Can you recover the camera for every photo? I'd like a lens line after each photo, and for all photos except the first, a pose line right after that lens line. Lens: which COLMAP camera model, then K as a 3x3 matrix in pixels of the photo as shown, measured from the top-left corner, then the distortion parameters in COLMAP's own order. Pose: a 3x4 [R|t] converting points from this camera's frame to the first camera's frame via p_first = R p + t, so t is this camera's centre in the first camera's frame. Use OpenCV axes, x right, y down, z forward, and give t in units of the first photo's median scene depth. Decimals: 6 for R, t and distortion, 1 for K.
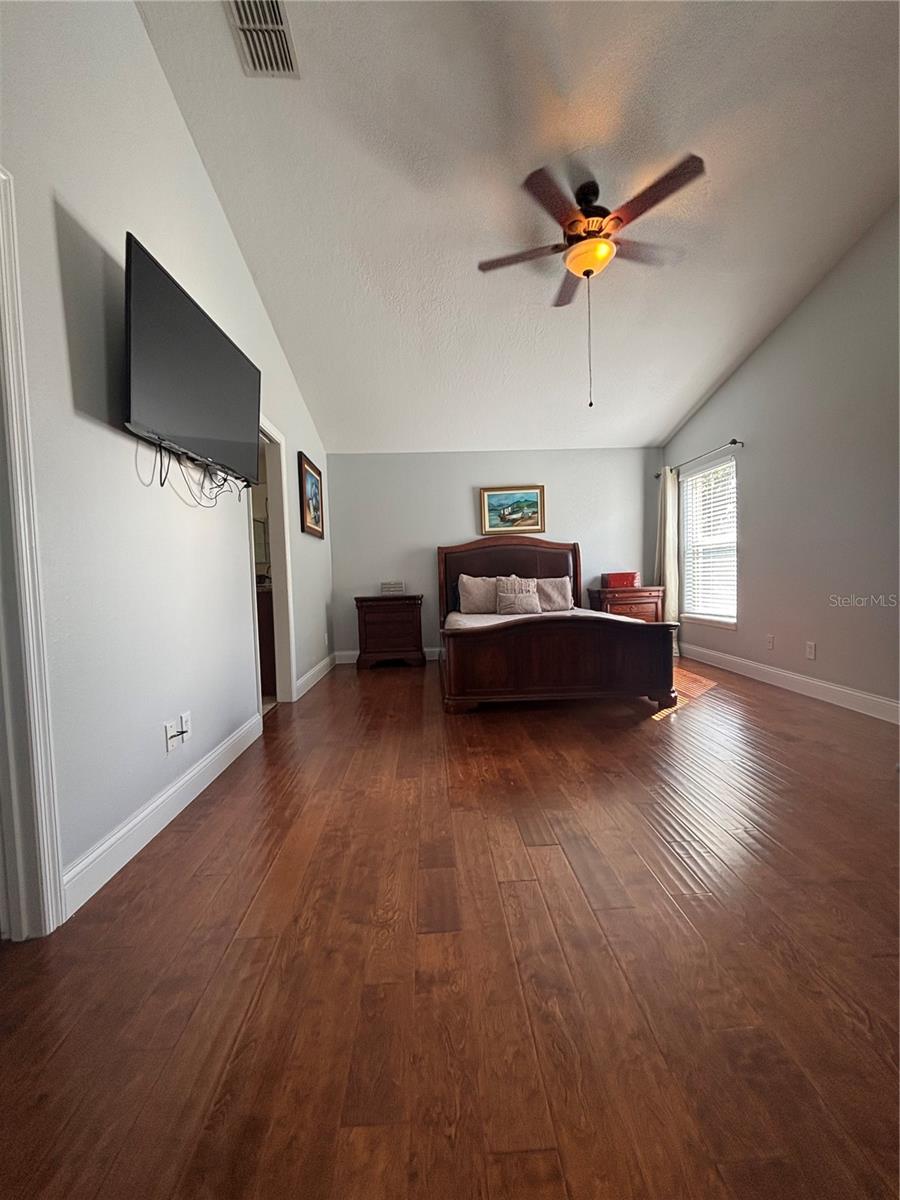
lens RADIAL K [[487.5, 0, 450.7], [0, 487.5, 602.6], [0, 0, 1]] dist [0.000947, 0.001314]
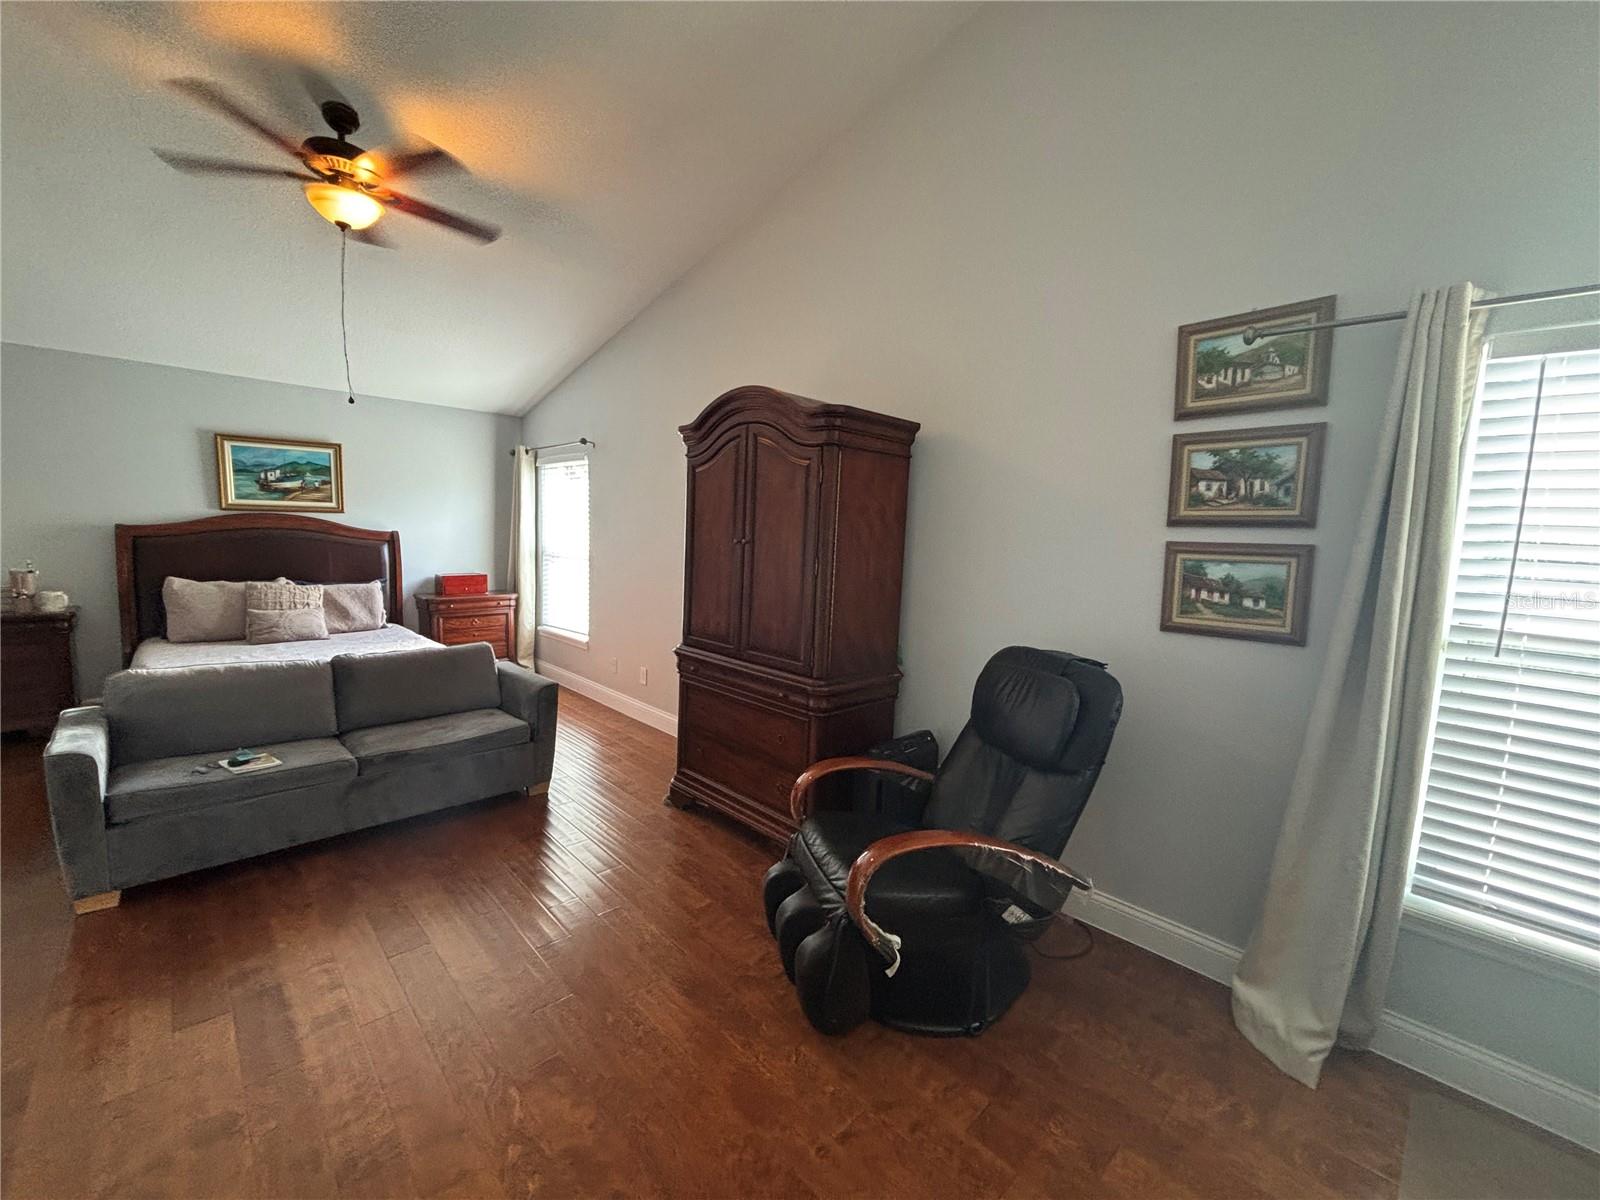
lens RADIAL K [[649.9, 0, 799.4], [0, 649.9, 597.0], [0, 0, 1]] dist [0.000947, 0.001314]
pose [[0.748413, -0.007600, 0.663190, 0.075980], [-0.022543, 0.999065, 0.036890, -0.086572], [-0.662850, -0.042559, 0.747542, -0.137795]]
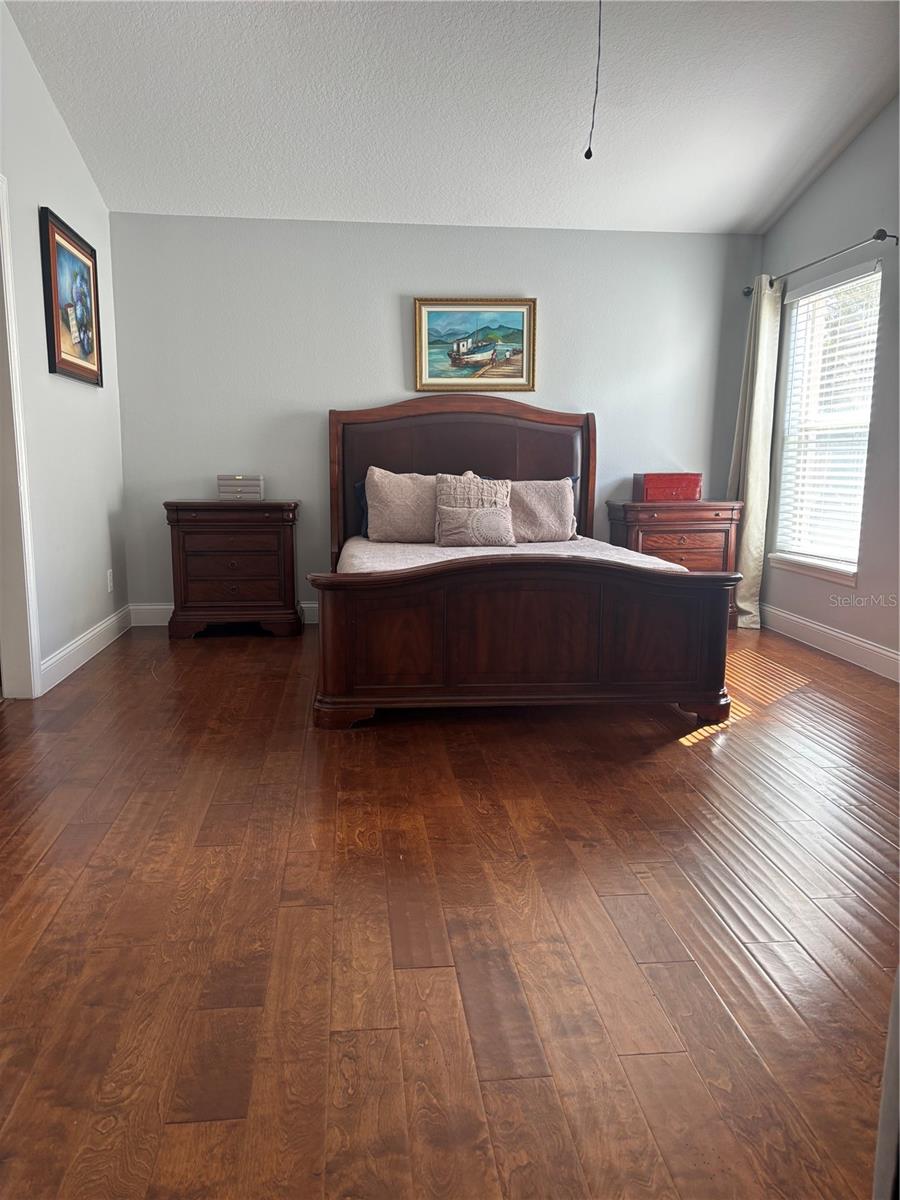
lens RADIAL K [[900.0, 0, 448.3], [0, 900.0, 624.3], [0, 0, 1]] dist [0.030459, -0.026290]
pose [[0.997452, 0.025351, 0.066688, 0.047769], [-0.033454, 0.991798, 0.123356, -0.011764], [-0.063013, -0.125273, 0.990119, 0.000270]]
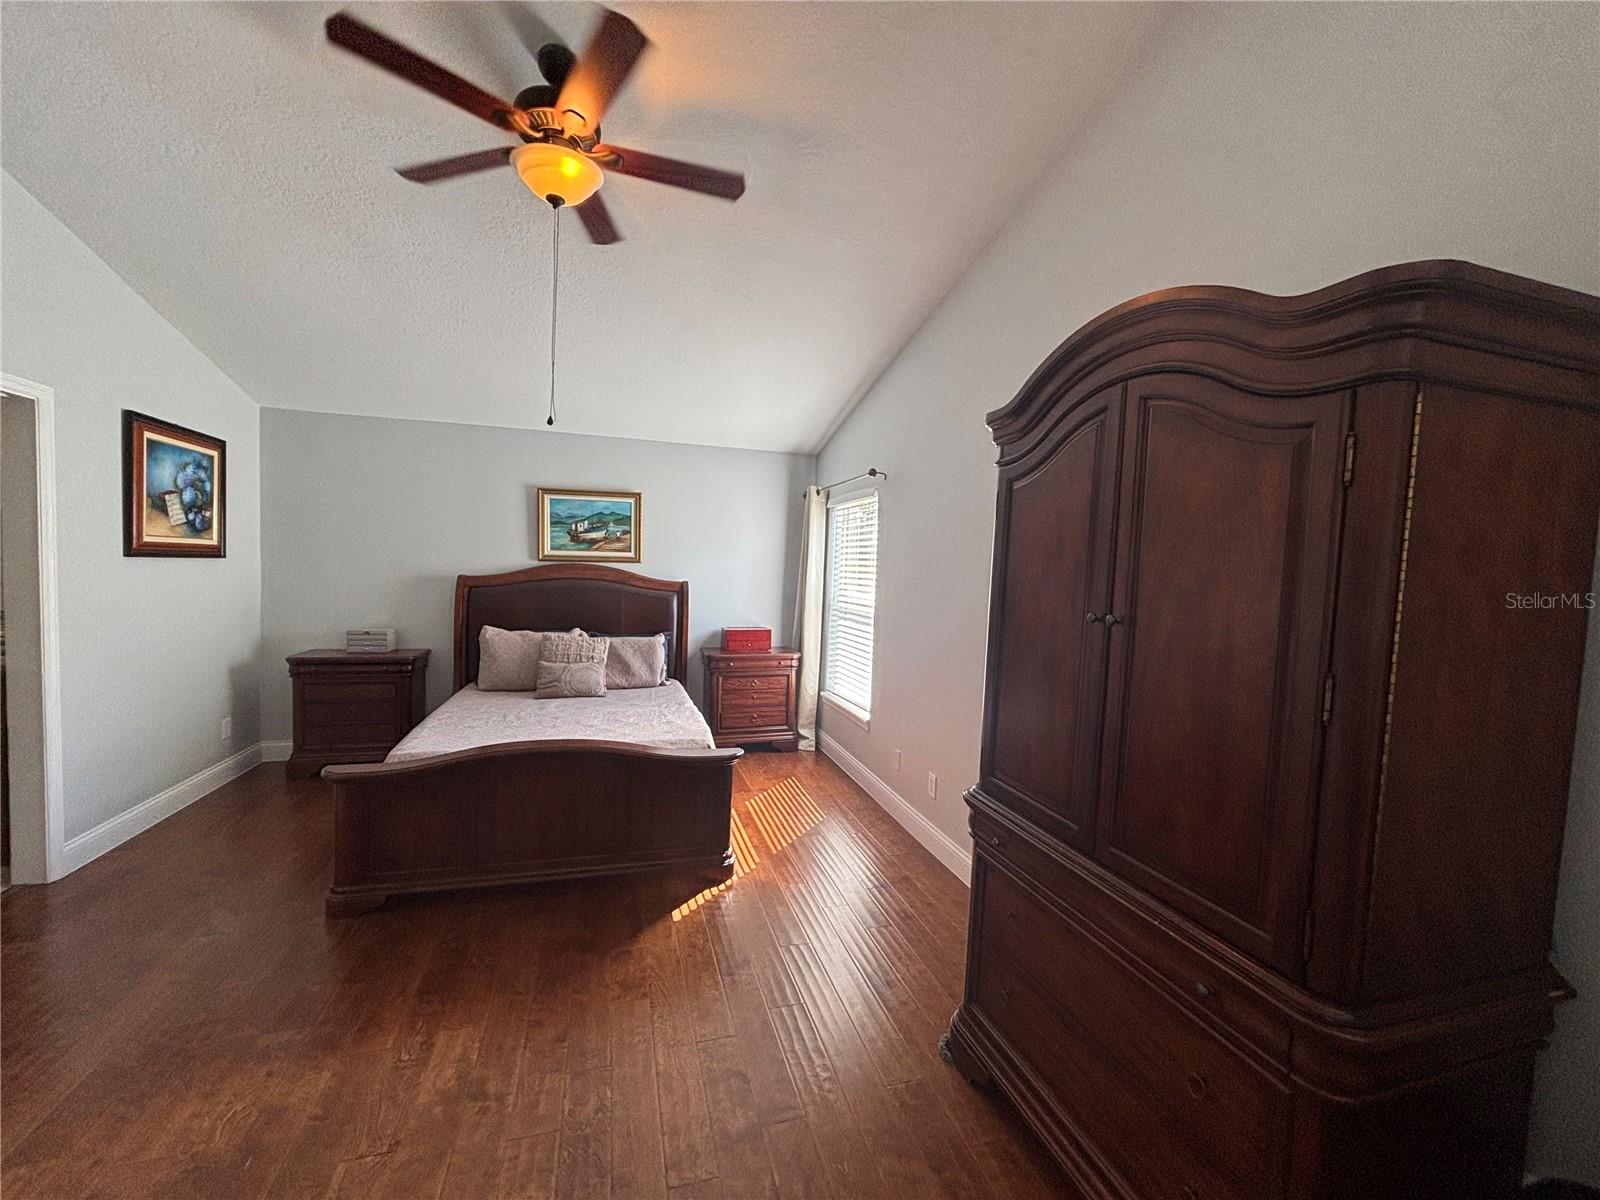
lens RADIAL K [[649.9, 0, 798.6], [0, 649.9, 602.9], [0, 0, 1]] dist [0.000947, 0.001314]
pose [[0.969604, 0.051137, 0.239275, 0.227314], [-0.051660, 0.998656, -0.004091, -0.113128], [-0.239163, -0.008394, 0.970943, 0.092904]]
